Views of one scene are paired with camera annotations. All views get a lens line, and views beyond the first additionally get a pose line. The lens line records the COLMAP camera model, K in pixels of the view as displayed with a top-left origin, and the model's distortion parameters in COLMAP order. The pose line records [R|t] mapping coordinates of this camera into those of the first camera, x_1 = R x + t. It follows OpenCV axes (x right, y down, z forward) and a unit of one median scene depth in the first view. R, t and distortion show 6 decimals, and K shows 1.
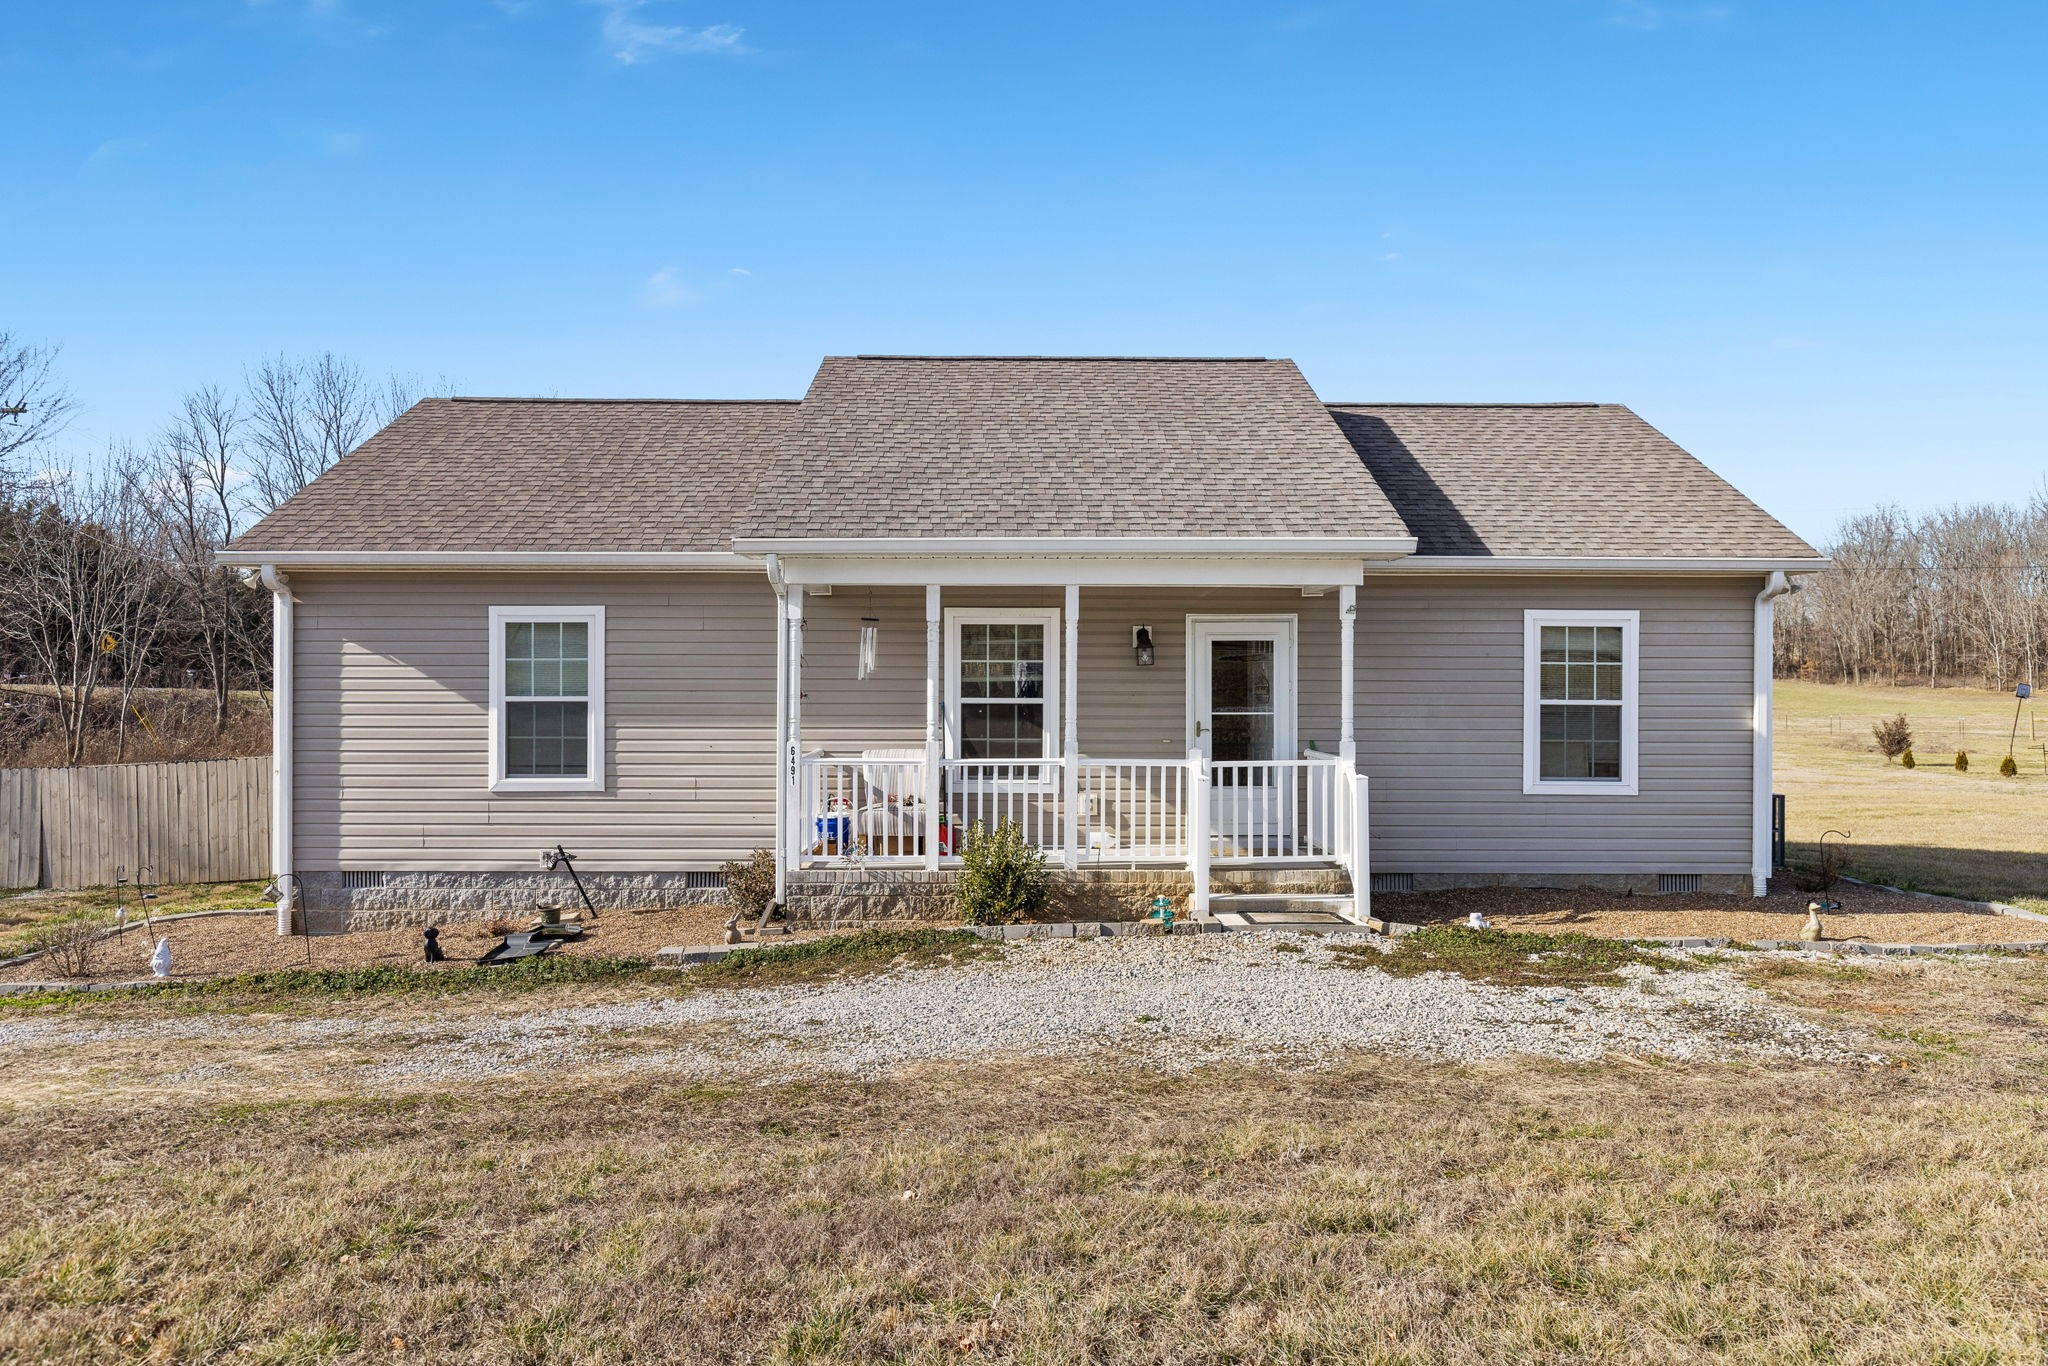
lens RADIAL K [[1437.0, 0, 1023.9], [0, 1437.0, 661.3], [0, 0, 1]] dist [0.008975, -0.000240]
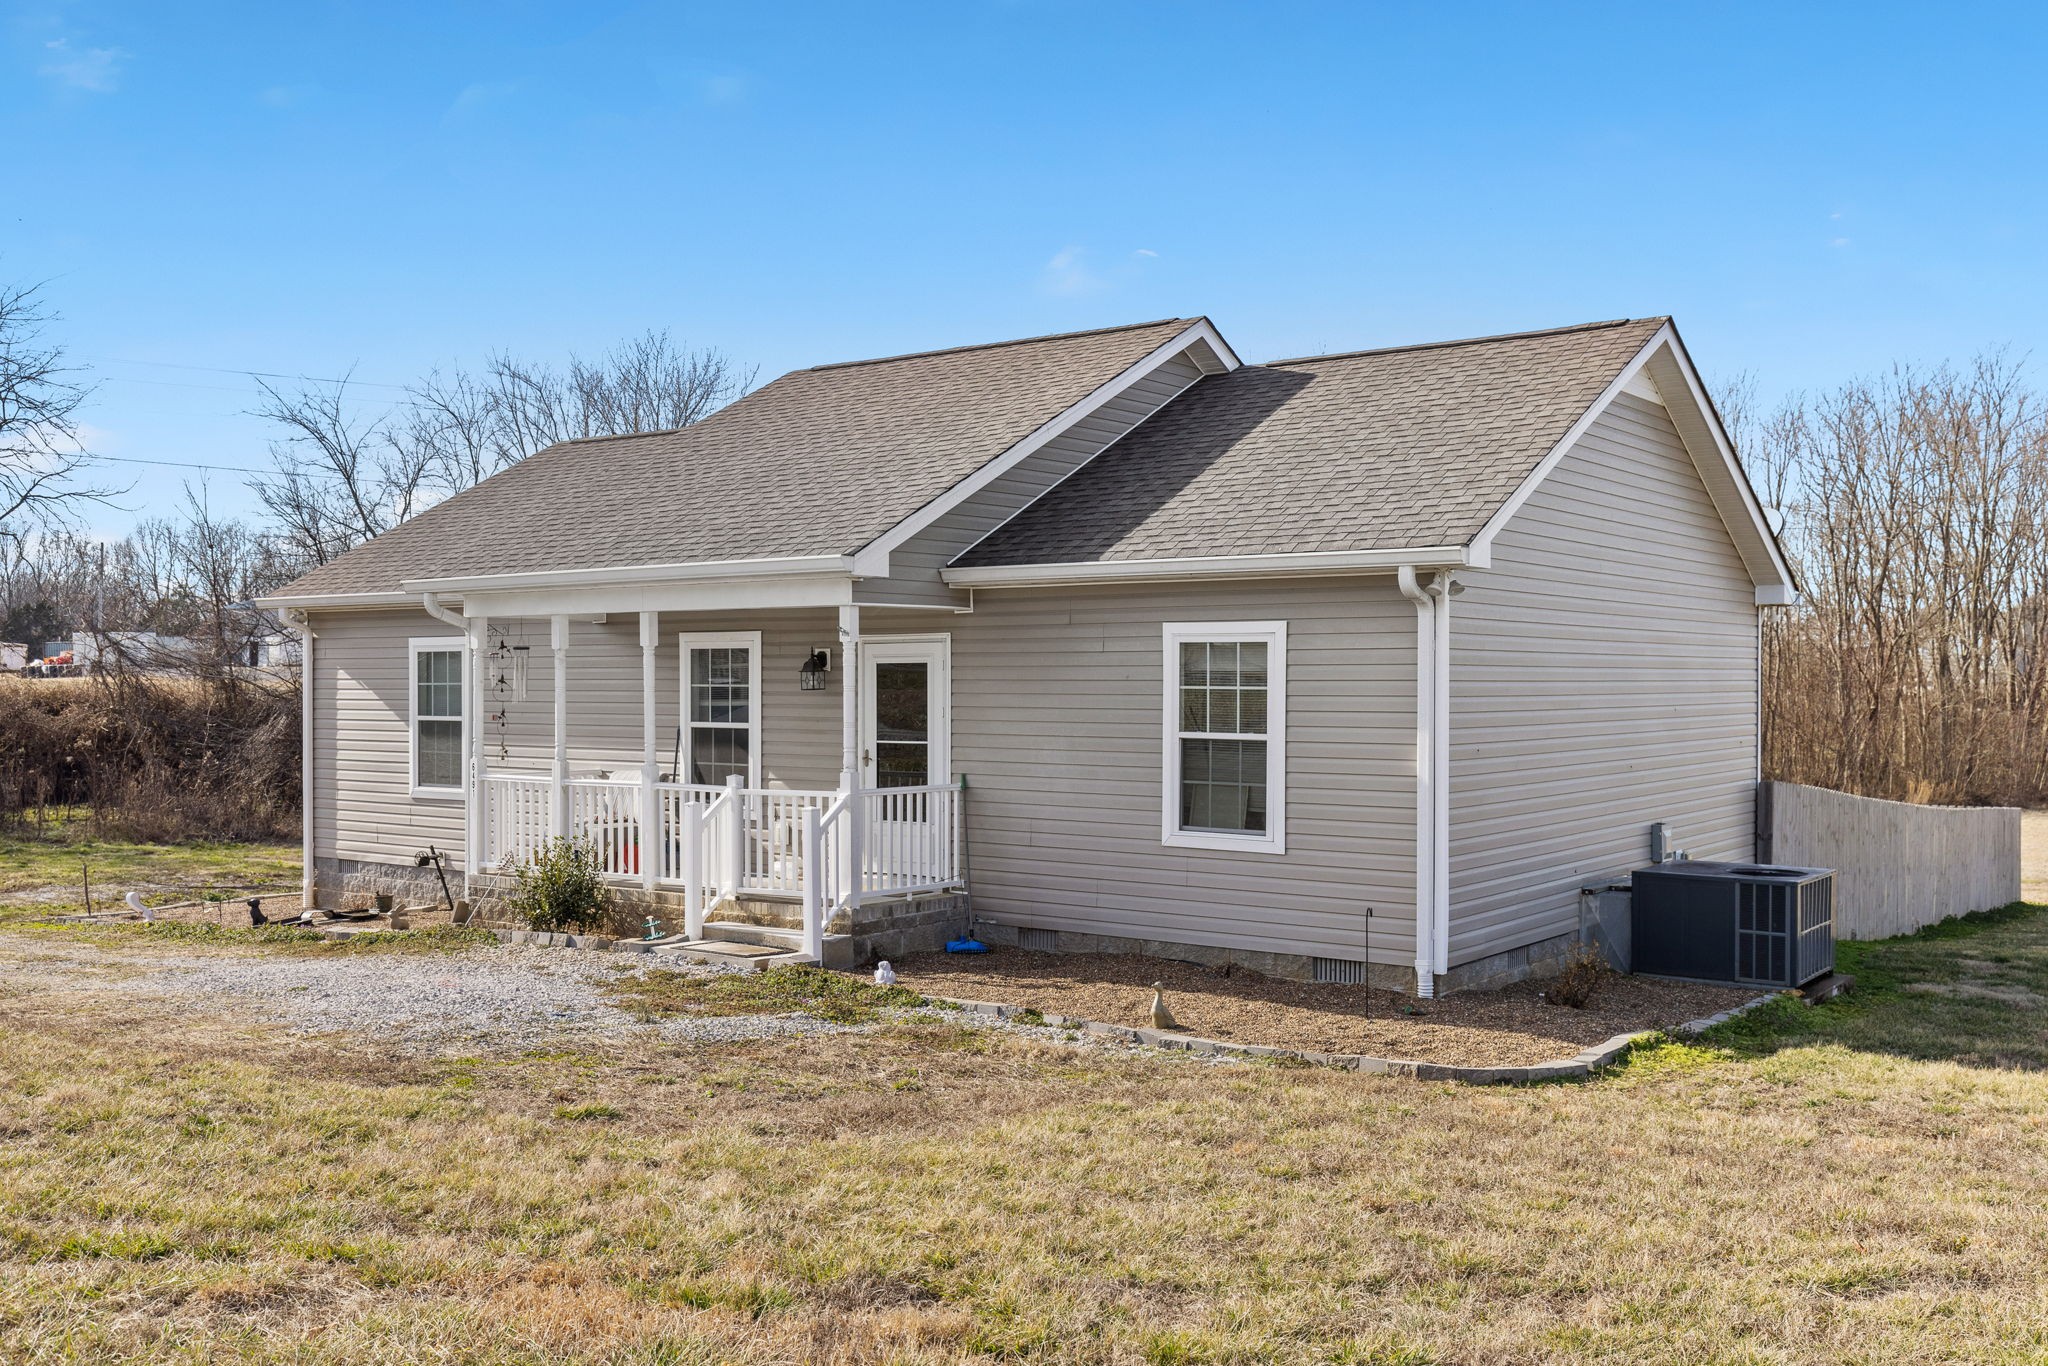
lens RADIAL K [[1953.7, 0, 1054.7], [0, 1953.7, 700.6], [0, 0, 1]] dist [0.002520, 0.017387]
pose [[0.787856, 0.004666, -0.615842, 1.006355], [-0.001103, 0.999980, 0.006165, 0.001942], [0.615859, -0.004178, 0.787846, 0.076942]]
